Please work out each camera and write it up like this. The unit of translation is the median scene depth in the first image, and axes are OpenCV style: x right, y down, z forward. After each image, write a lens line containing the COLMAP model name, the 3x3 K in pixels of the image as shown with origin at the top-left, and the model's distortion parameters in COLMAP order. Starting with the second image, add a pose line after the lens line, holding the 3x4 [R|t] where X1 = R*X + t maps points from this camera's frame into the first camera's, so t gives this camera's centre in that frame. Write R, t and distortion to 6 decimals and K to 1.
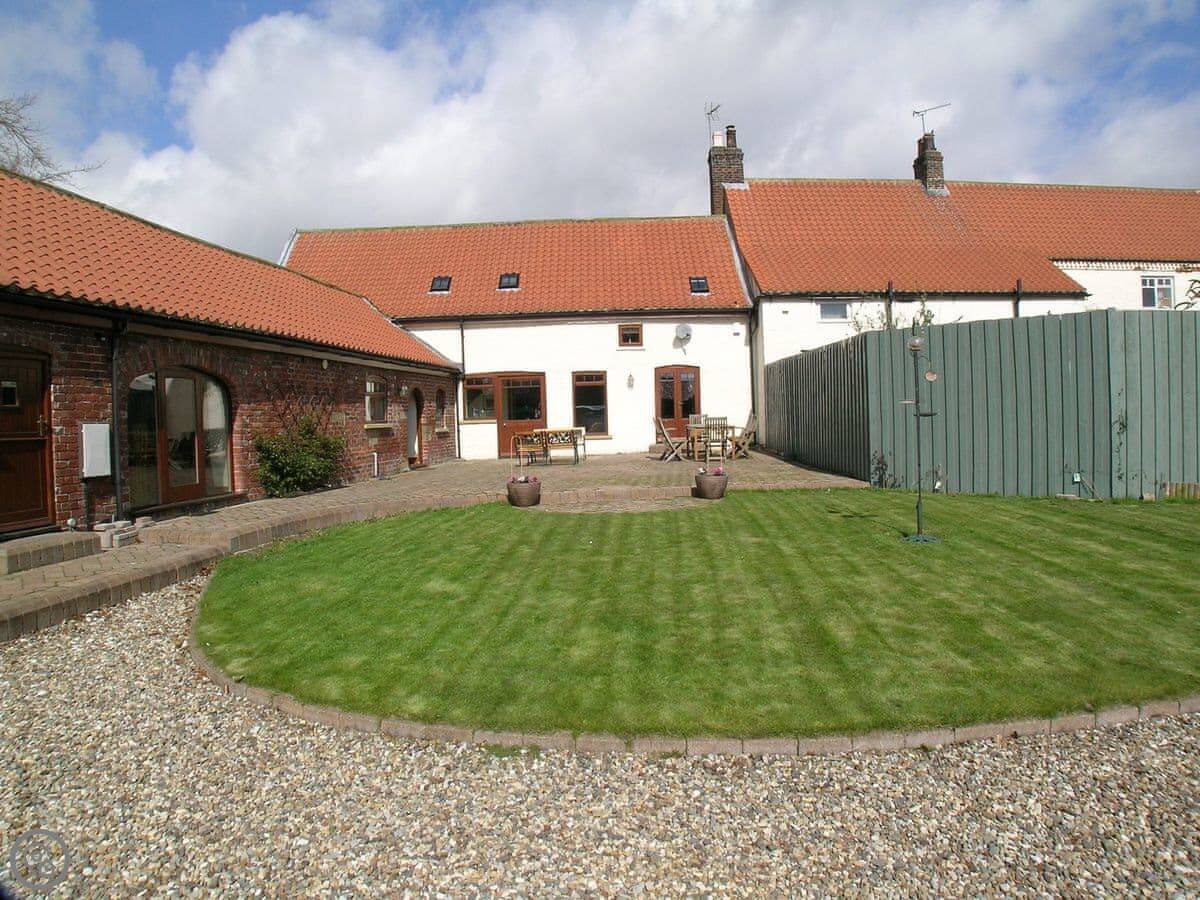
lens RADIAL K [[804.3, 0, 613.5], [0, 804.3, 430.6], [0, 0, 1]] dist [-0.211945, 0.099650]
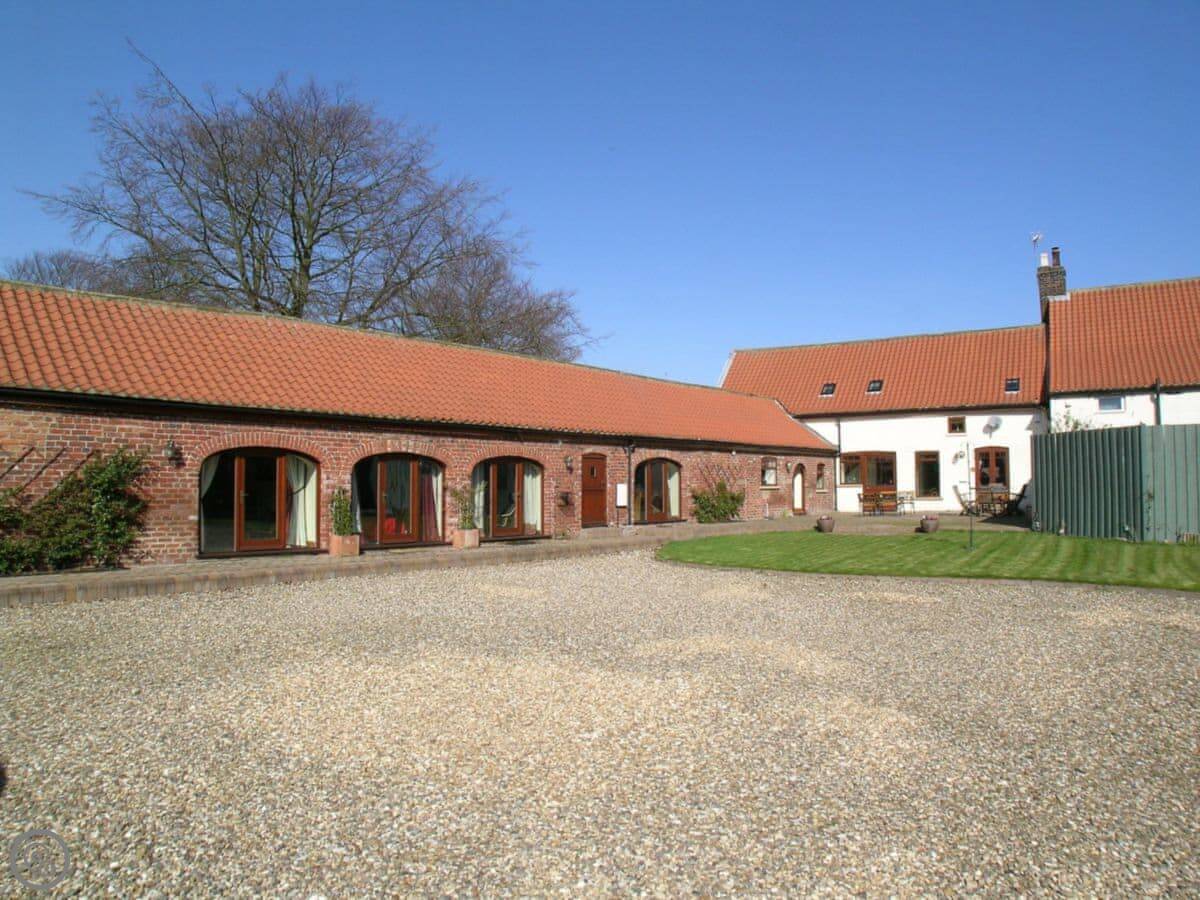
lens RADIAL K [[812.0, 0, 598.3], [0, 812.0, 433.8], [0, 0, 1]] dist [-0.207414, 0.097157]
pose [[0.827112, -0.009736, -0.561953, 0.264031], [-0.029445, 0.997726, -0.060624, -0.004216], [0.561266, 0.066689, 0.824945, -0.449669]]
